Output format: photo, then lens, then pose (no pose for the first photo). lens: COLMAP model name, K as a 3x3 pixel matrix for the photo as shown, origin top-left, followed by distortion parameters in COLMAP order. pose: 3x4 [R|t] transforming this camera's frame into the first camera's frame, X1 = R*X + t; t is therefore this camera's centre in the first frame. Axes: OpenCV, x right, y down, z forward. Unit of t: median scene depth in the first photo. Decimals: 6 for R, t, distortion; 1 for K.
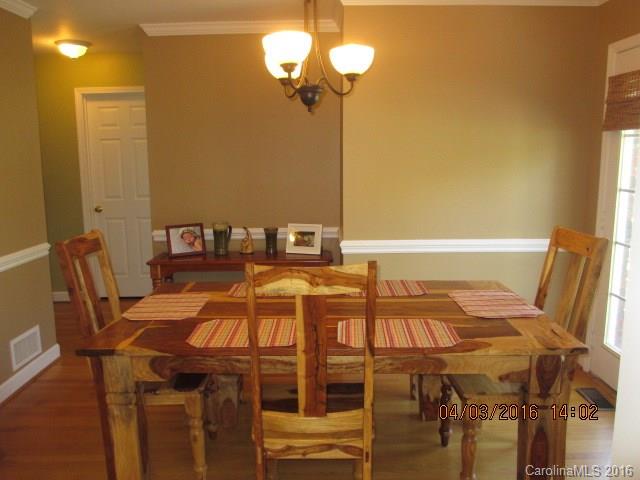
lens RADIAL K [[549.4, 0, 320.0], [0, 549.4, 240.0], [0, 0, 1]] dist [-0.078710, 0.001281]
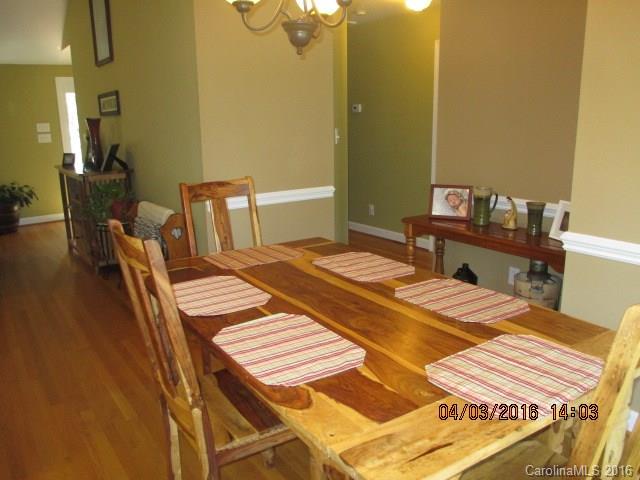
lens RADIAL K [[549.4, 0, 320.0], [0, 549.4, 240.0], [0, 0, 1]] dist [-0.078710, 0.001281]
pose [[0.575830, 0.190293, -0.795116, 0.365920], [-0.121256, 0.981658, 0.147123, -0.045575], [0.808528, 0.011695, 0.588342, 0.289968]]
